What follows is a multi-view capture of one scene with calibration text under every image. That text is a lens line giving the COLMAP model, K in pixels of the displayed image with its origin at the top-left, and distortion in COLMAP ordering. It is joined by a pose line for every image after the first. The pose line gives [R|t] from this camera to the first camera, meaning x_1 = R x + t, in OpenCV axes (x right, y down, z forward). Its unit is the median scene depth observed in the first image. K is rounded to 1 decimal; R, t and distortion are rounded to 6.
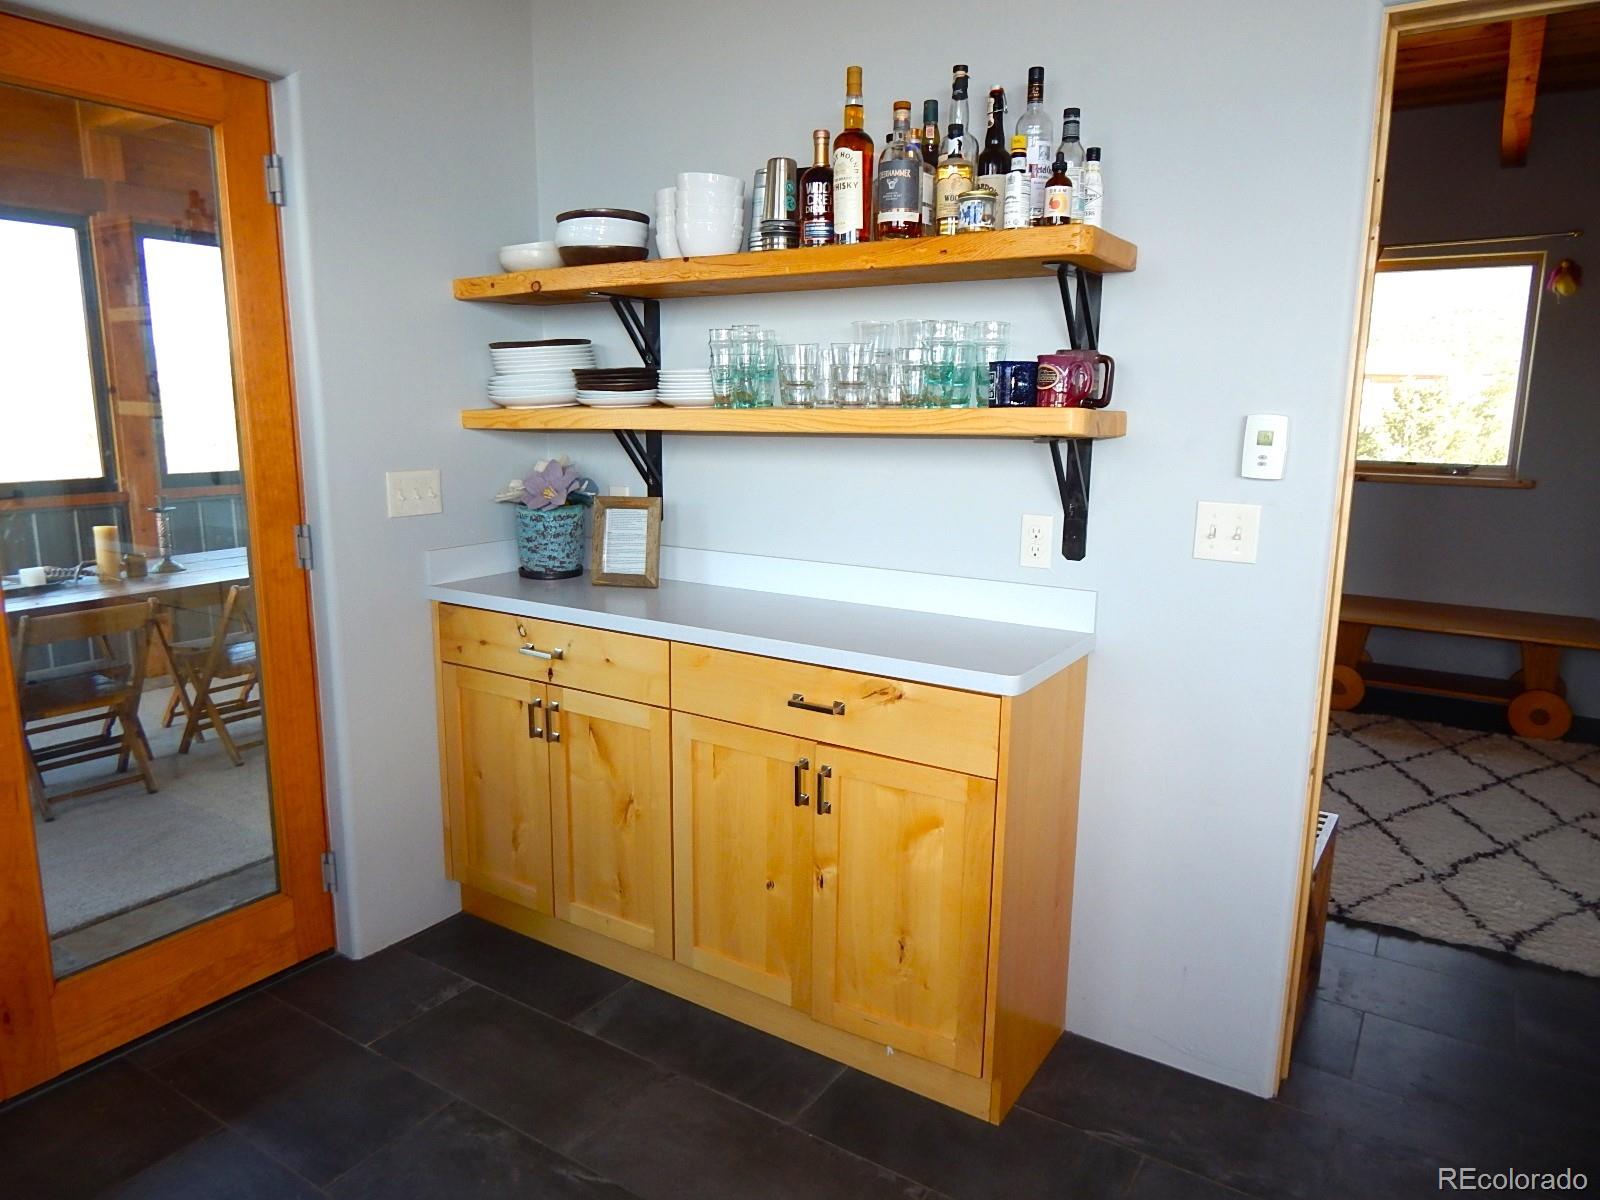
lens RADIAL K [[1089.6, 0, 794.1], [0, 1089.6, 602.1], [0, 0, 1]] dist [0.035300, -0.024863]
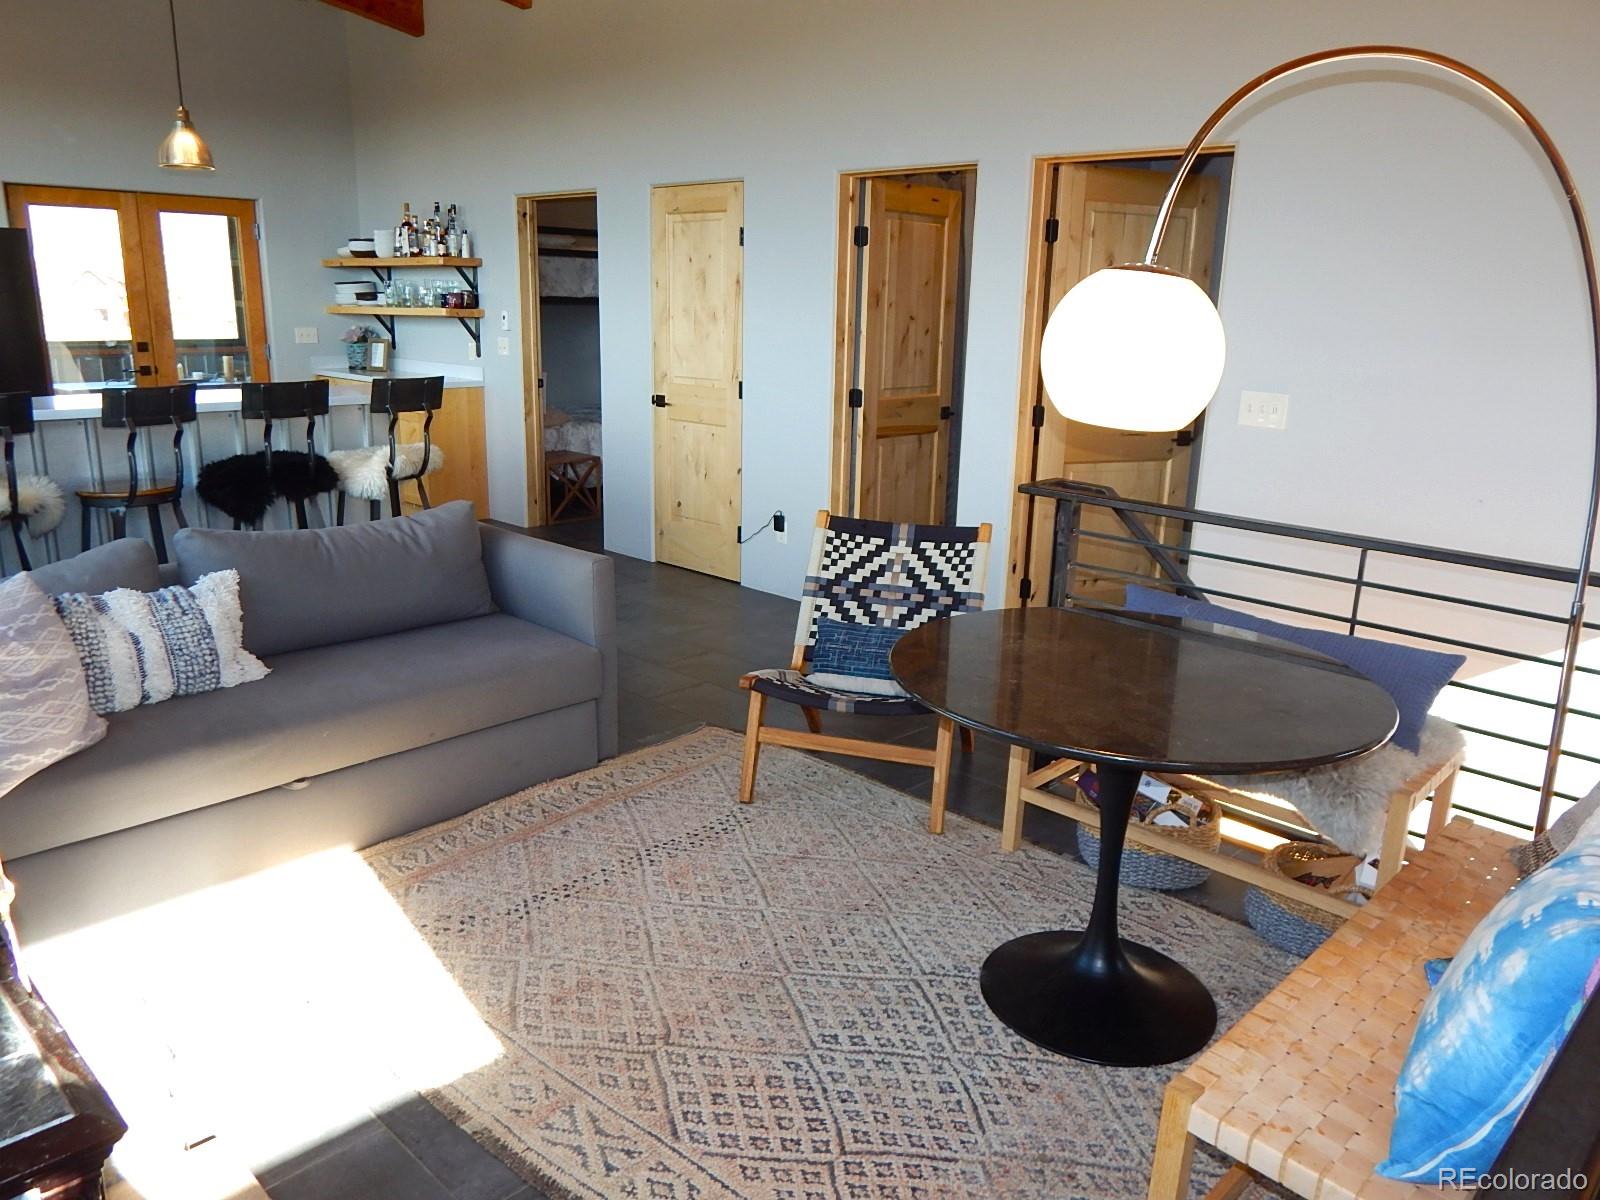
lens RADIAL K [[1142.6, 0, 809.3], [0, 1142.6, 593.7], [0, 0, 1]] dist [-0.001476, 0.036317]
pose [[0.986280, 0.058401, -0.154408, 1.507743], [-0.050194, 0.997139, 0.056526, 0.353124], [0.157267, -0.048000, 0.986389, -1.856379]]
